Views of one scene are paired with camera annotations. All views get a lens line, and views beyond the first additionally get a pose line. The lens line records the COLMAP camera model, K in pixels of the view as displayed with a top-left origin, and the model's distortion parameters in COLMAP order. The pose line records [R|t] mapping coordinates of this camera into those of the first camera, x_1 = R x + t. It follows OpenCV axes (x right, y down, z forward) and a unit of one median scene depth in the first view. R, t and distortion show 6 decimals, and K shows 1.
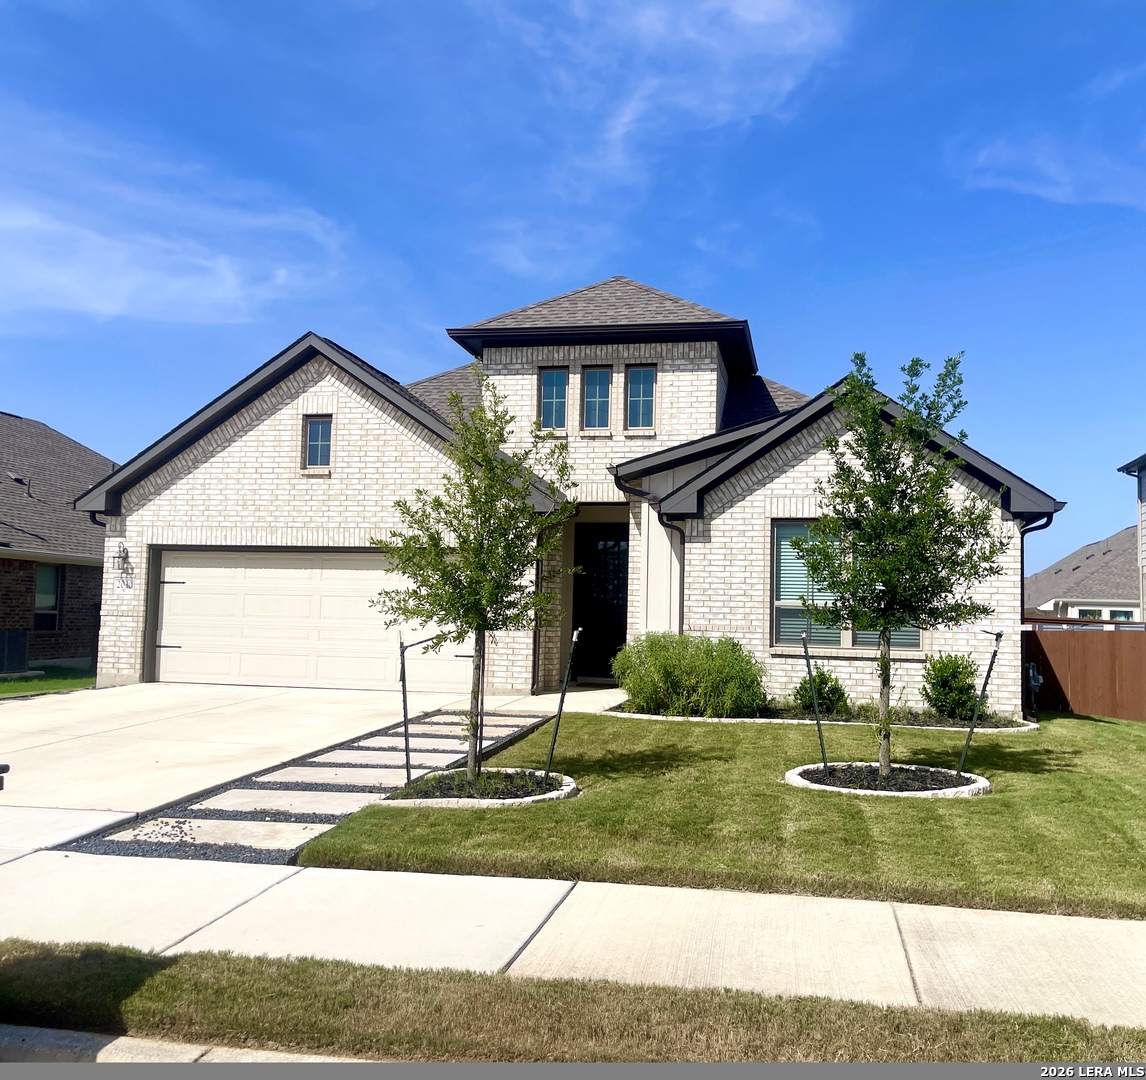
lens RADIAL K [[1133.9, 0, 575.3], [0, 1133.9, 540.2], [0, 0, 1]] dist [0.034152, 0.000000]
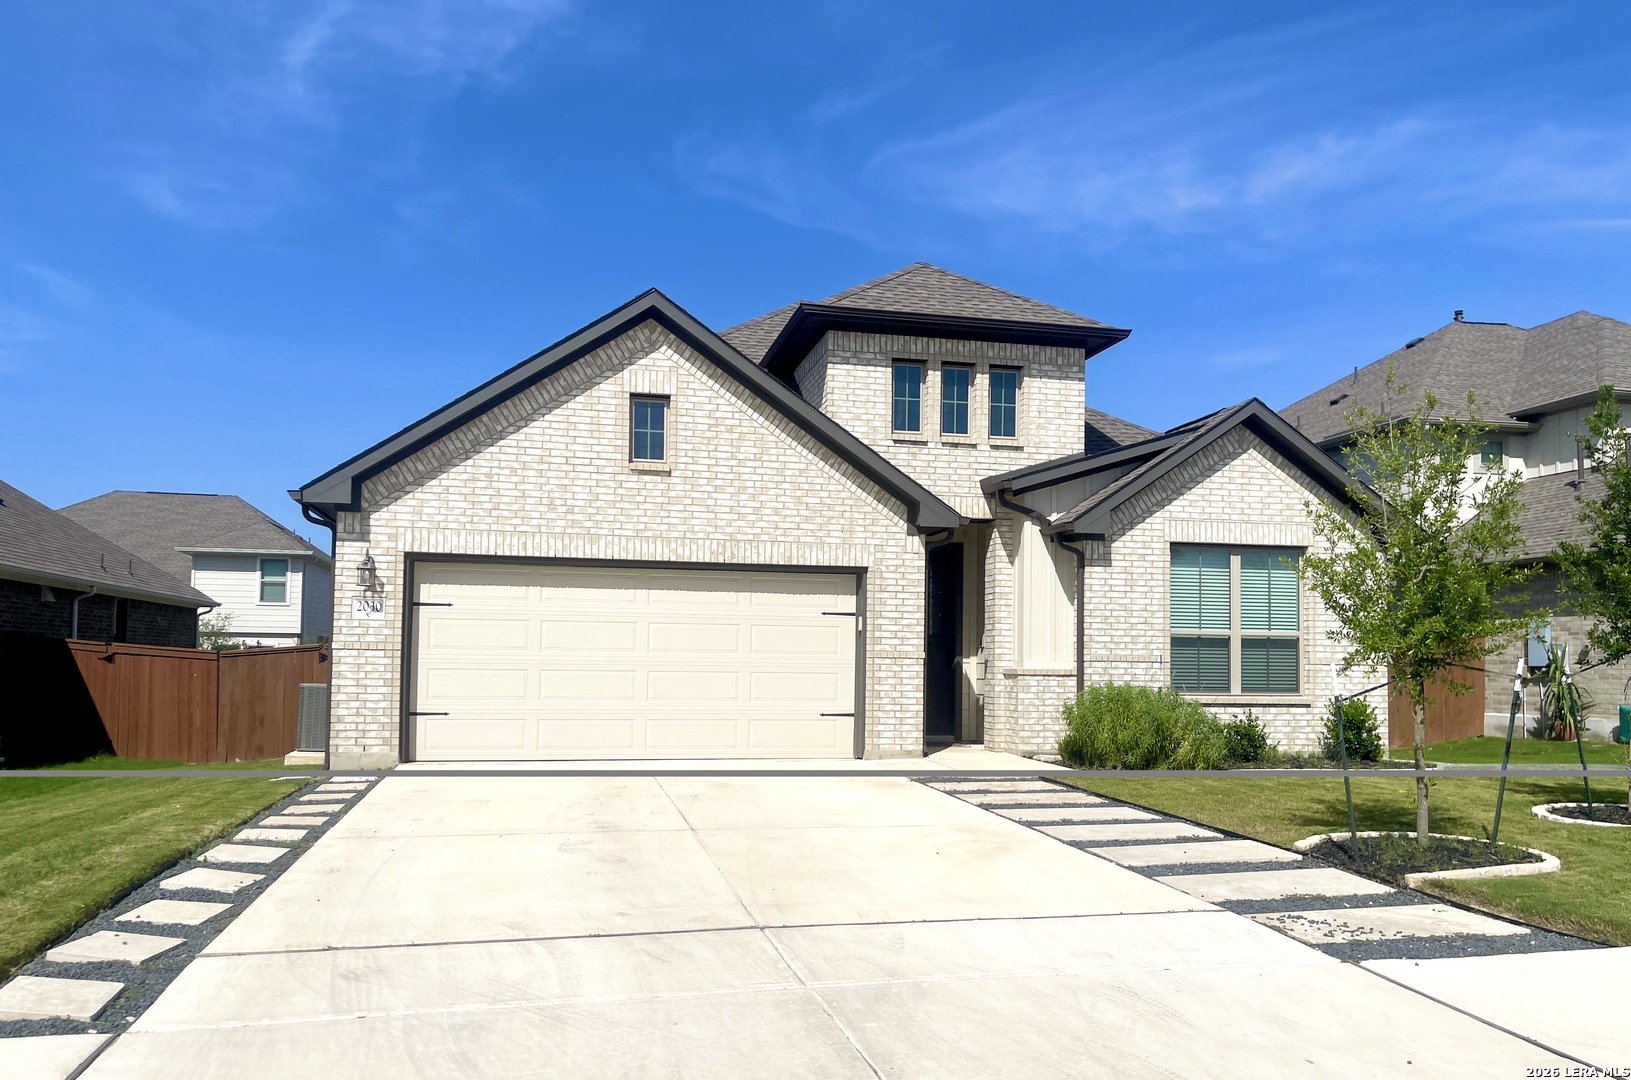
lens RADIAL K [[1246.9, 0, 813.3], [0, 1246.9, 602.0], [0, 0, 1]] dist [0.056188, -0.021520]
pose [[0.908468, 0.009050, 0.417856, -0.487178], [-0.022705, 0.999358, 0.027719, 0.007520], [-0.417336, -0.034669, 0.908091, 0.155664]]
